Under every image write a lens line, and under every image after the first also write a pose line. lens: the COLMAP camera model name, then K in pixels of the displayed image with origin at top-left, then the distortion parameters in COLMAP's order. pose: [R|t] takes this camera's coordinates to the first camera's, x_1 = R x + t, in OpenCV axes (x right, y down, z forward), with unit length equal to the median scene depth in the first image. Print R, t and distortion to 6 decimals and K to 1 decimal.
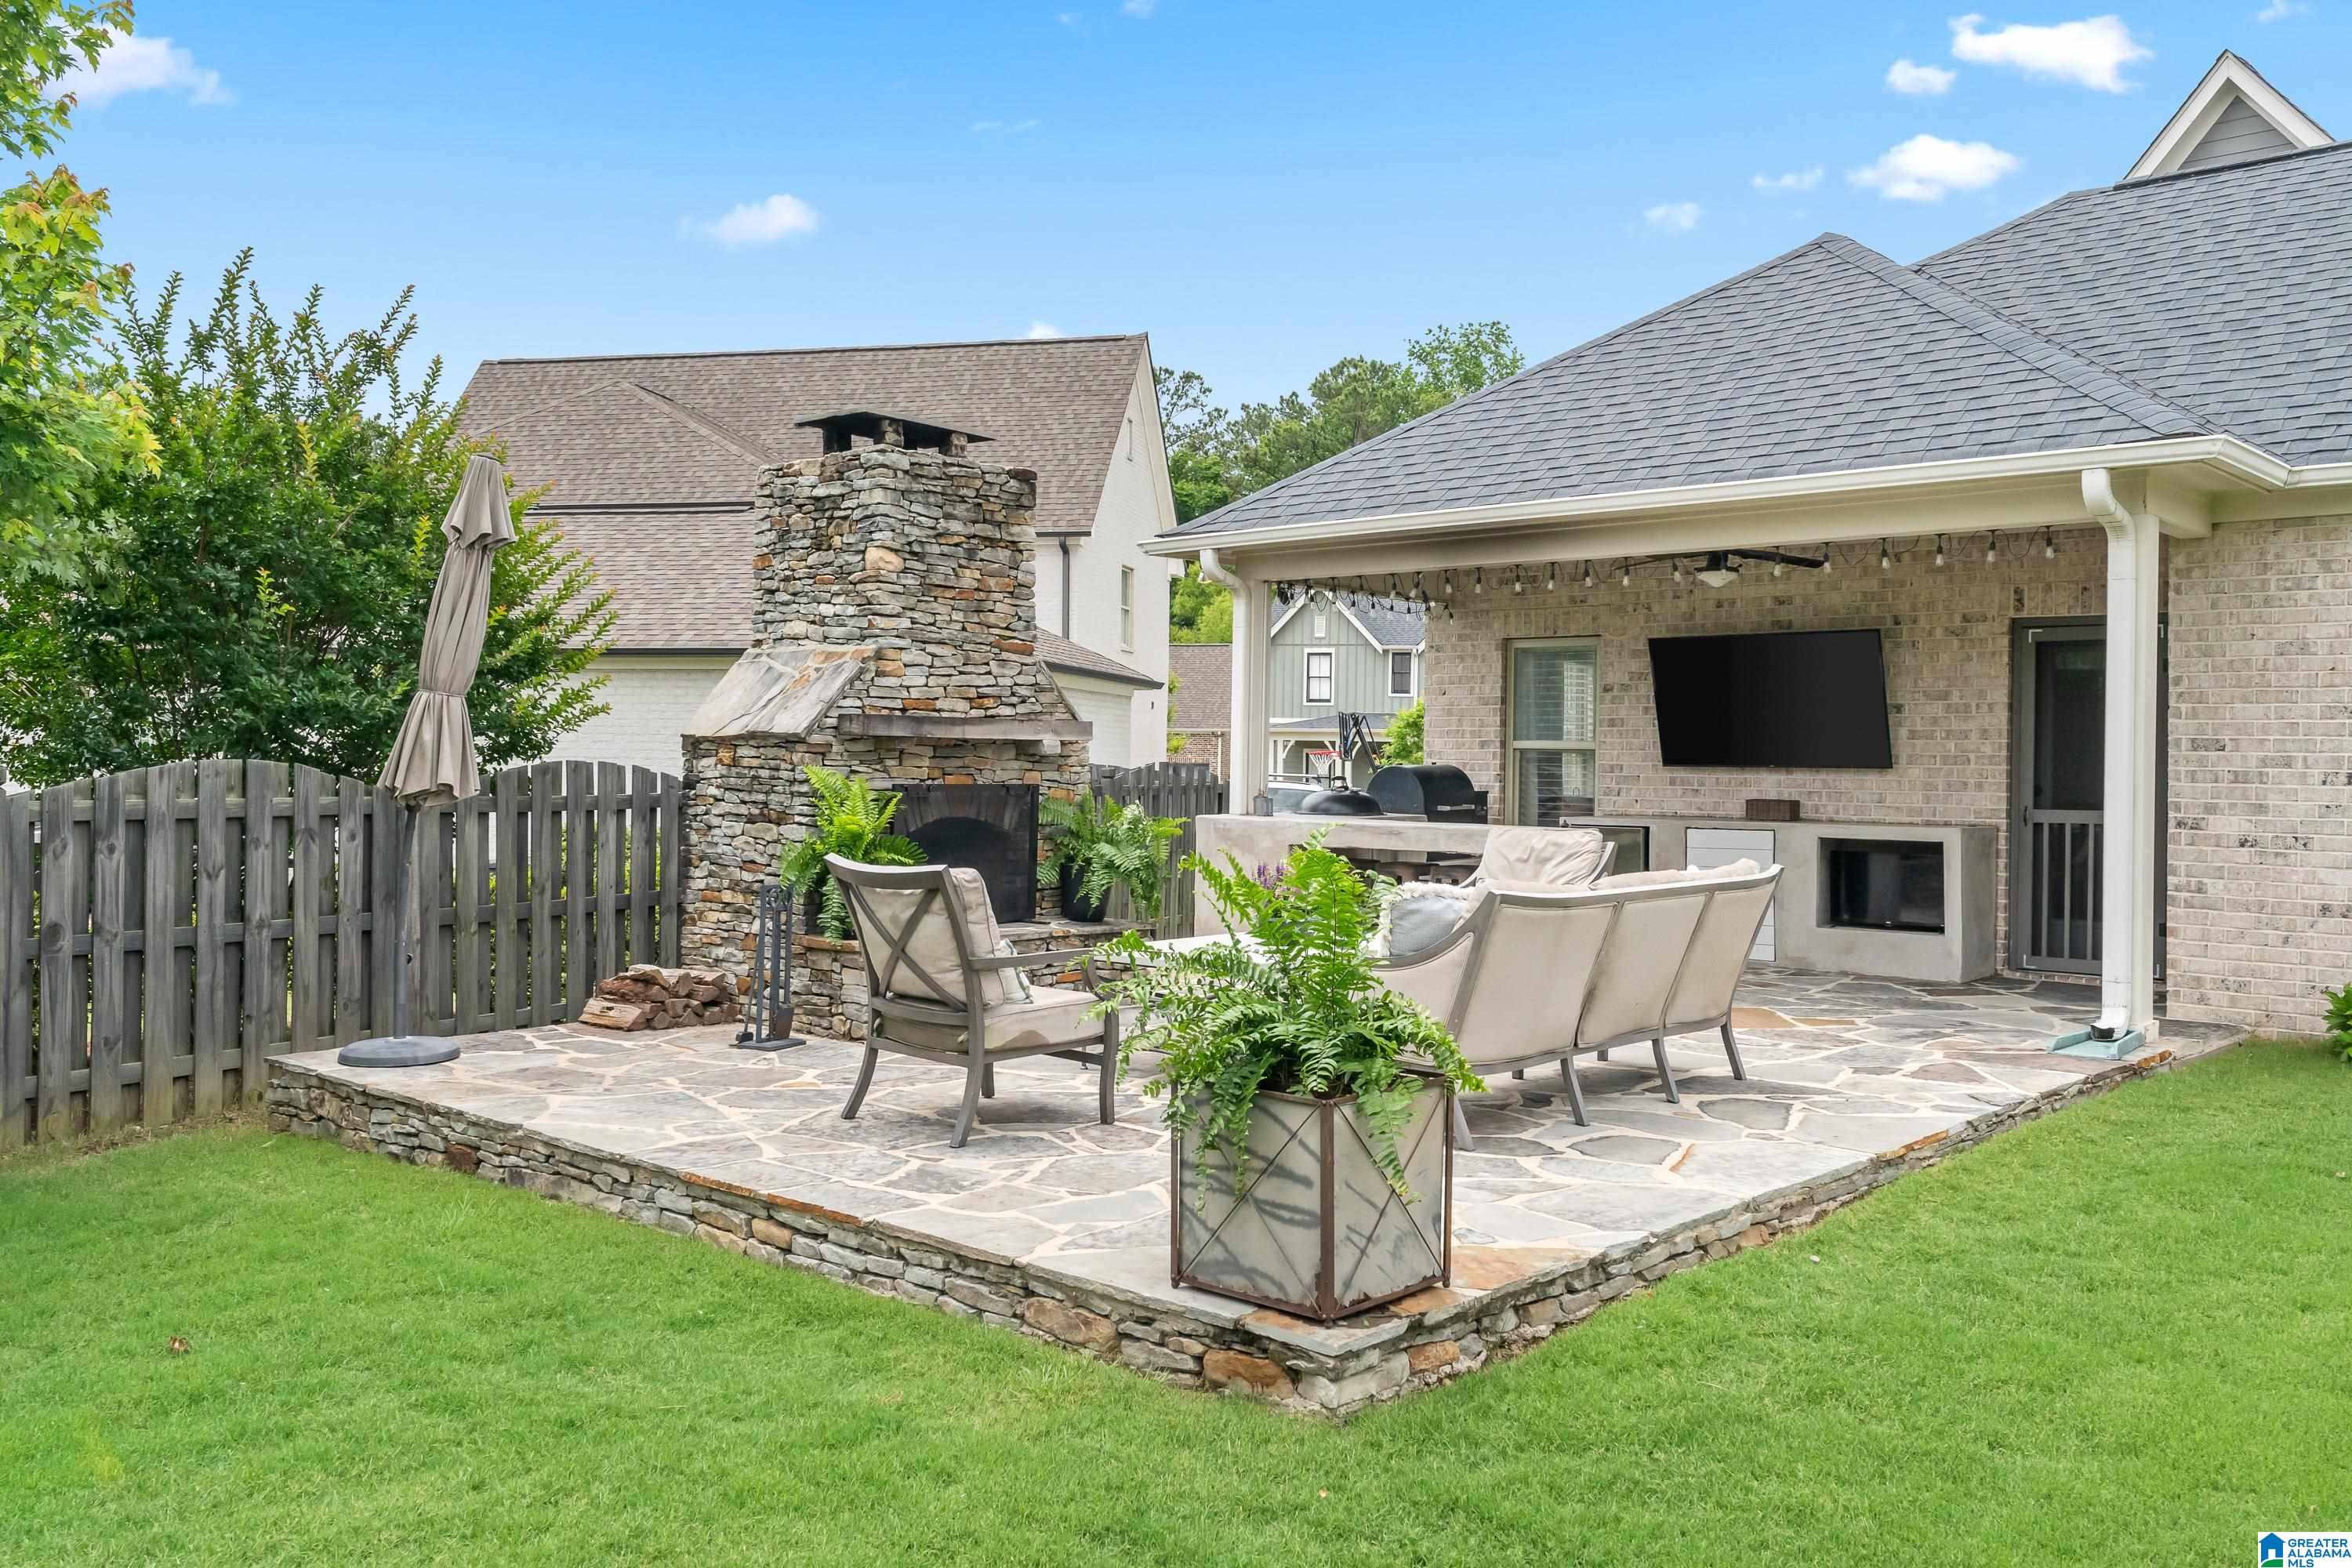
lens RADIAL K [[1941.6, 0, 1176.5], [0, 1941.6, 777.9], [0, 0, 1]] dist [0.011033, 0.001015]
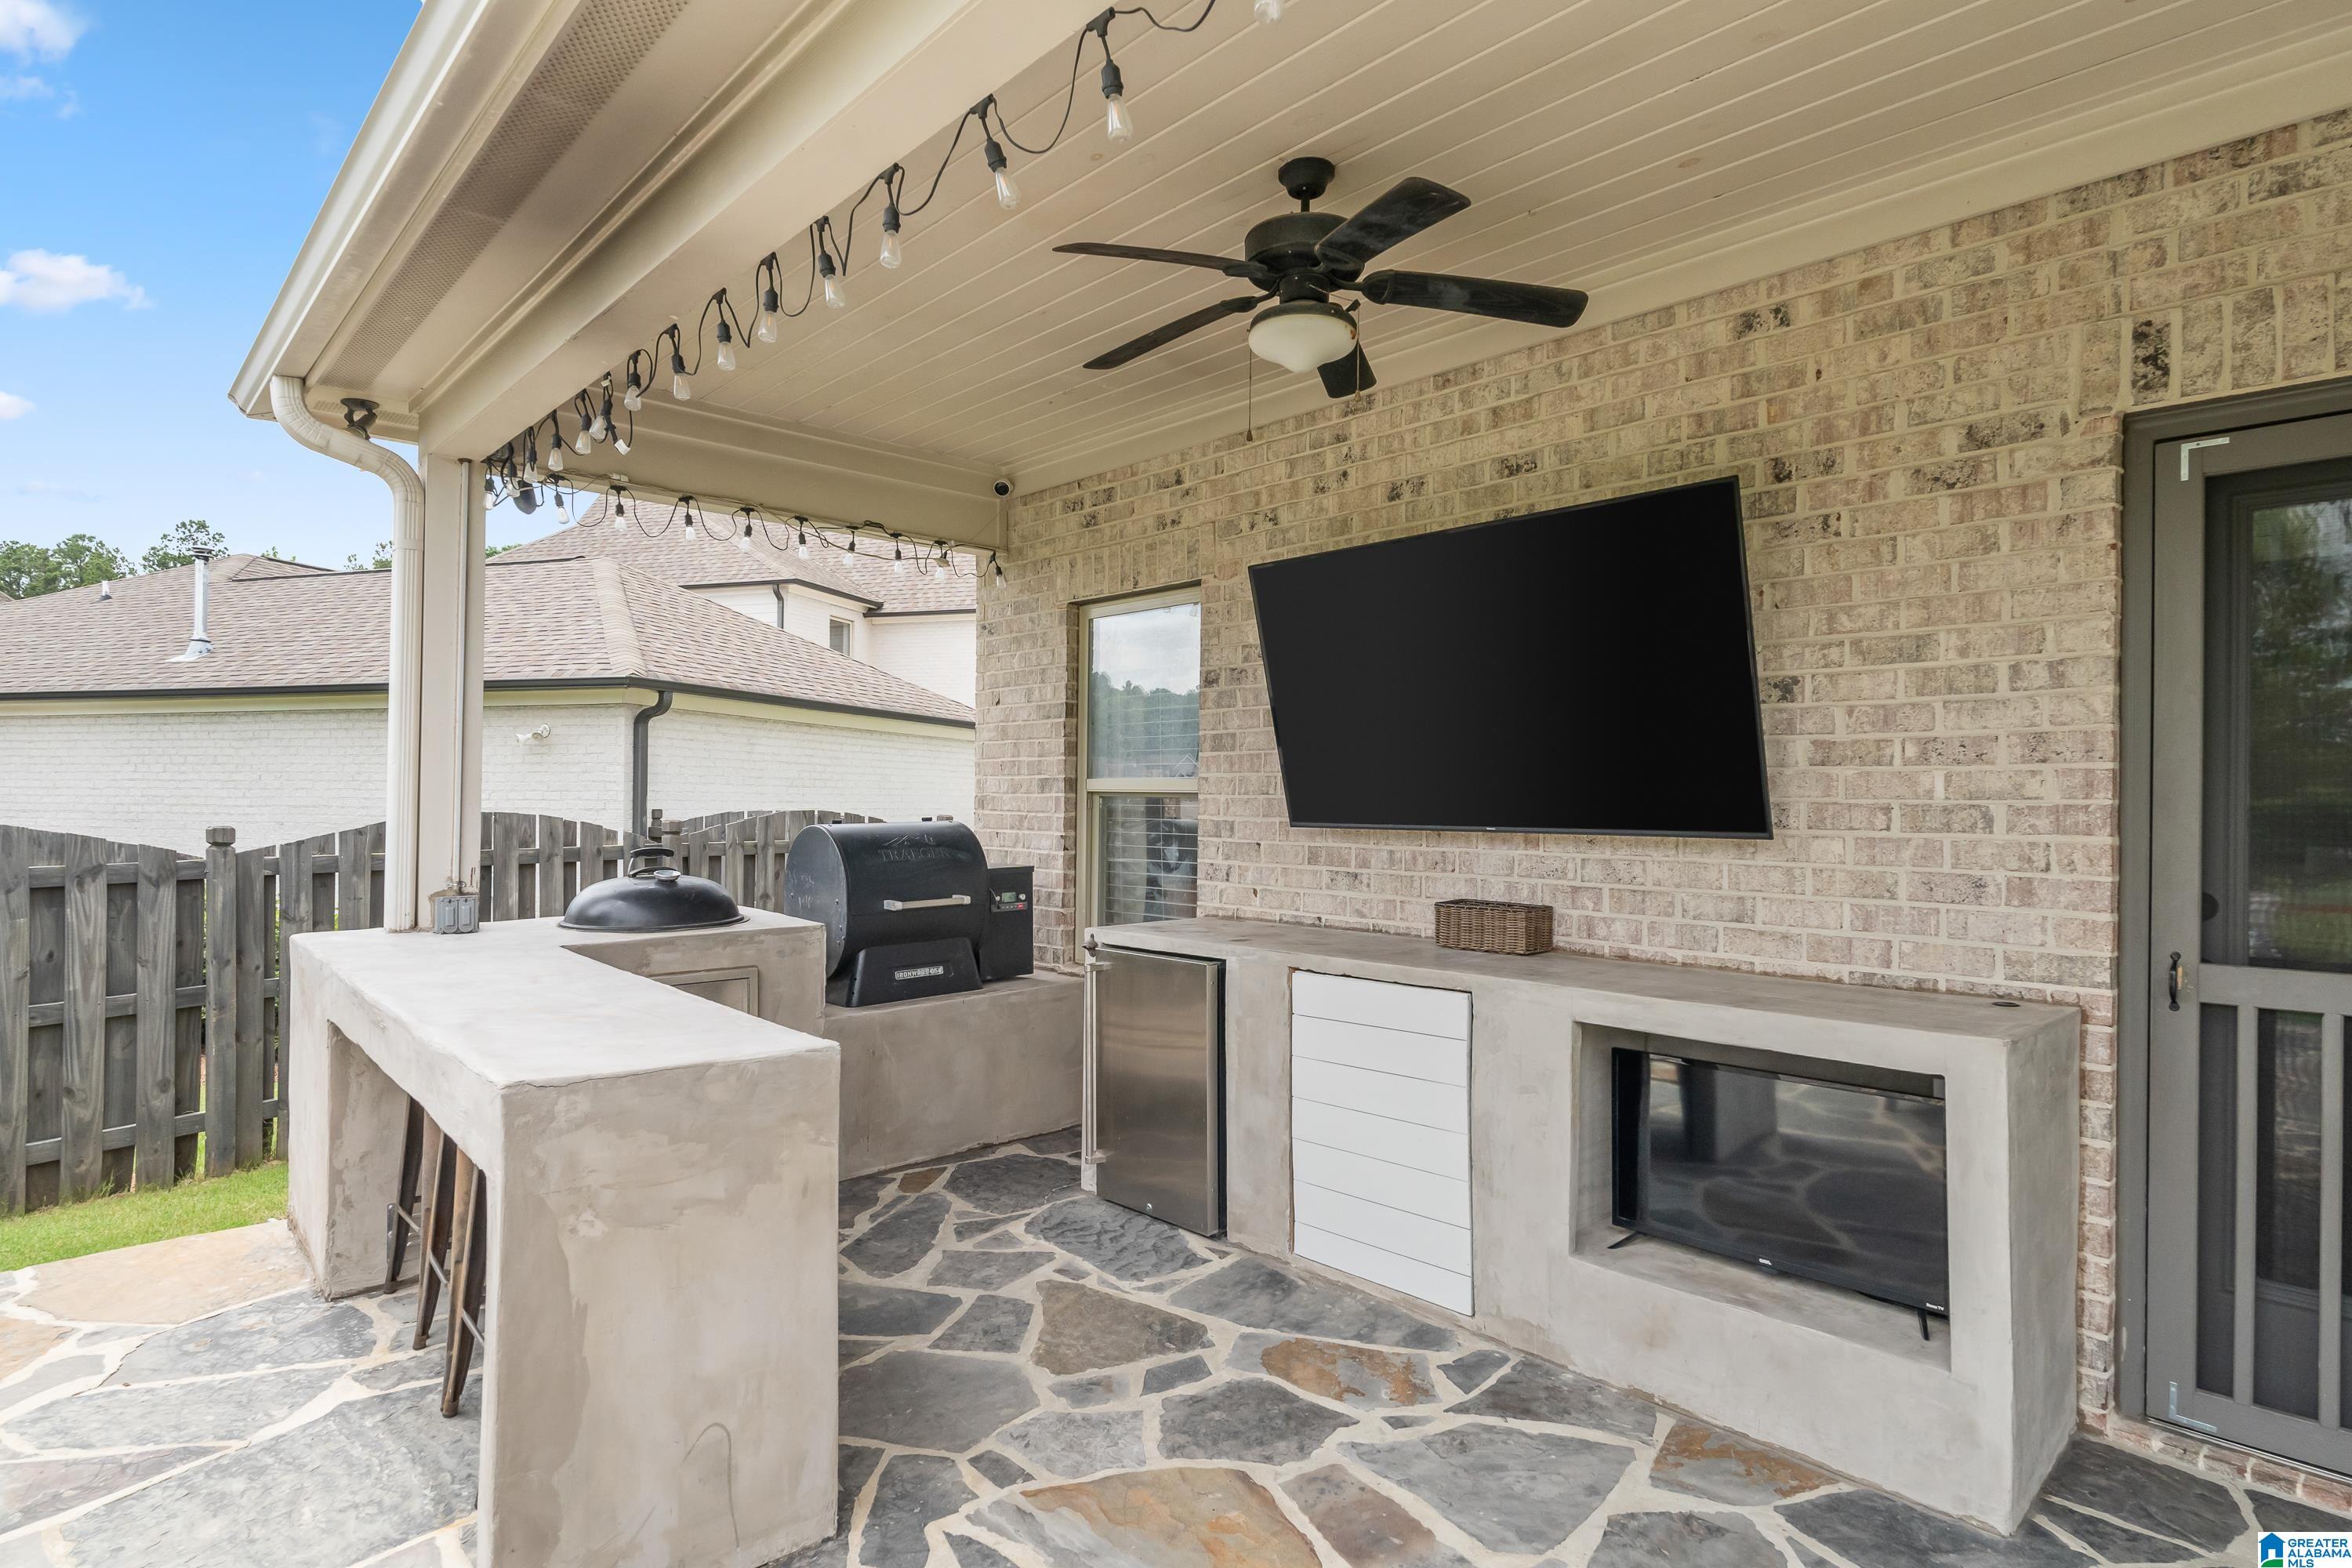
lens RADIAL K [[1247.5, 0, 1176.4], [0, 1247.5, 795.5], [0, 0, 1]] dist [-0.001000, 0.000309]
pose [[0.997798, 0.002382, -0.066283, 0.265904], [-0.003668, 0.999807, -0.019294, -0.008352], [0.066224, 0.019495, 0.997614, 0.743999]]
